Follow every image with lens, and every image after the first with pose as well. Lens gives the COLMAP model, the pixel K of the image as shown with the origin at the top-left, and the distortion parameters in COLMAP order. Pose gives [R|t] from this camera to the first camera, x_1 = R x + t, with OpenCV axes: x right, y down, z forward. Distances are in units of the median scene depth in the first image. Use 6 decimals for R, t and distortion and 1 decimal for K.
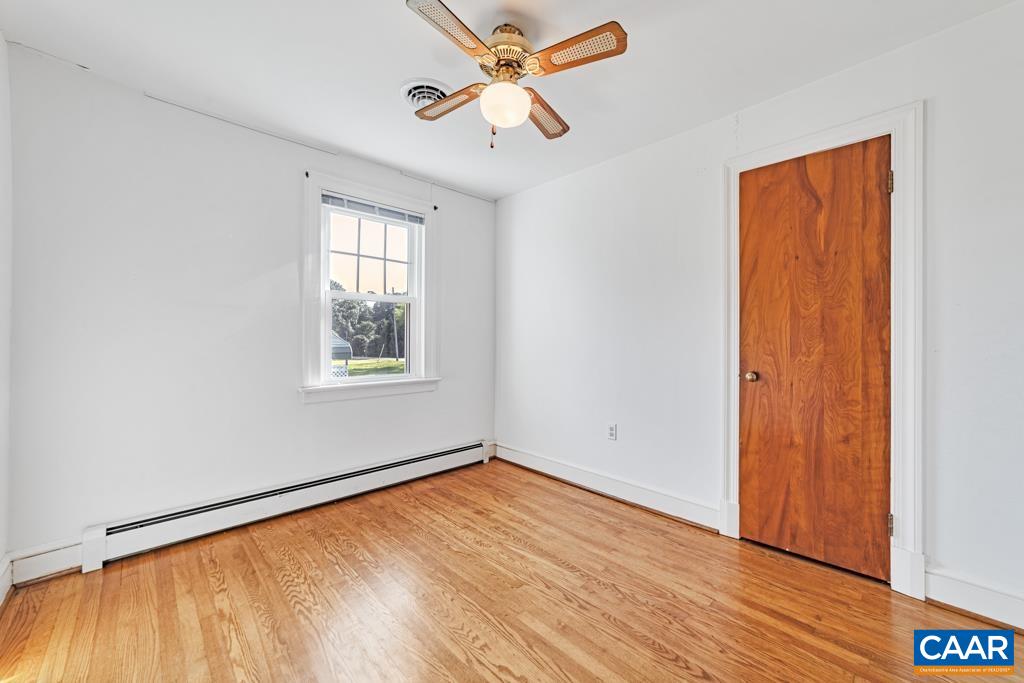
lens RADIAL K [[399.2, 0, 514.6], [0, 399.2, 332.9], [0, 0, 1]] dist [-0.003413, 0.000023]
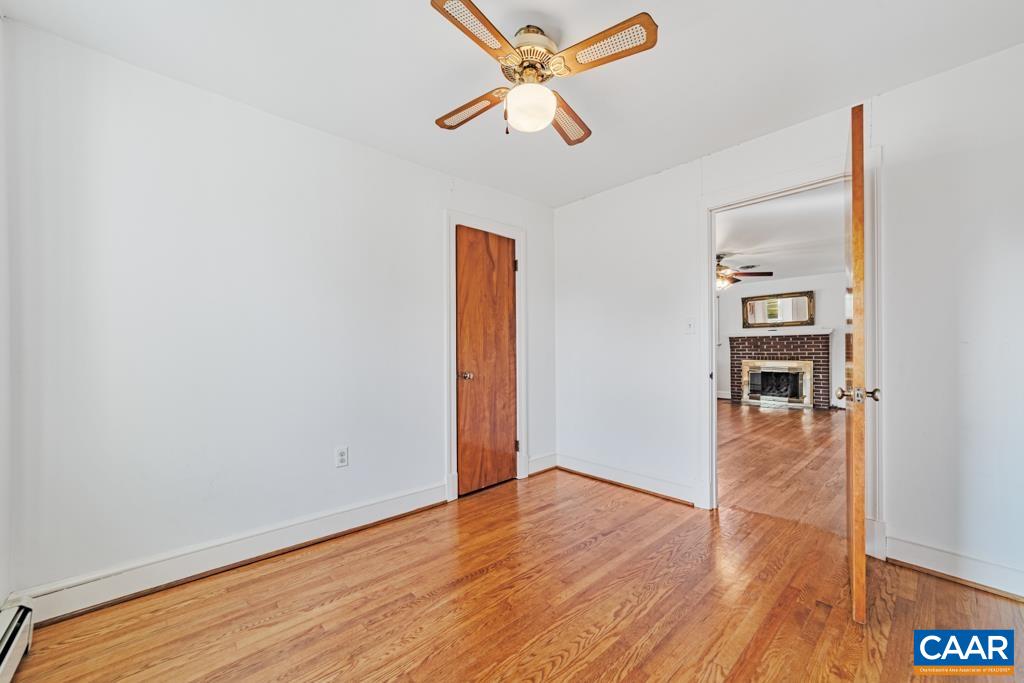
lens RADIAL K [[394.9, 0, 517.0], [0, 394.9, 348.6], [0, 0, 1]] dist [-0.001759, -0.000003]
pose [[0.021660, 0.001889, 0.999764, -0.844575], [-0.010259, 0.999946, -0.001667, 0.017110], [-0.999713, -0.010220, 0.021678, 0.866470]]
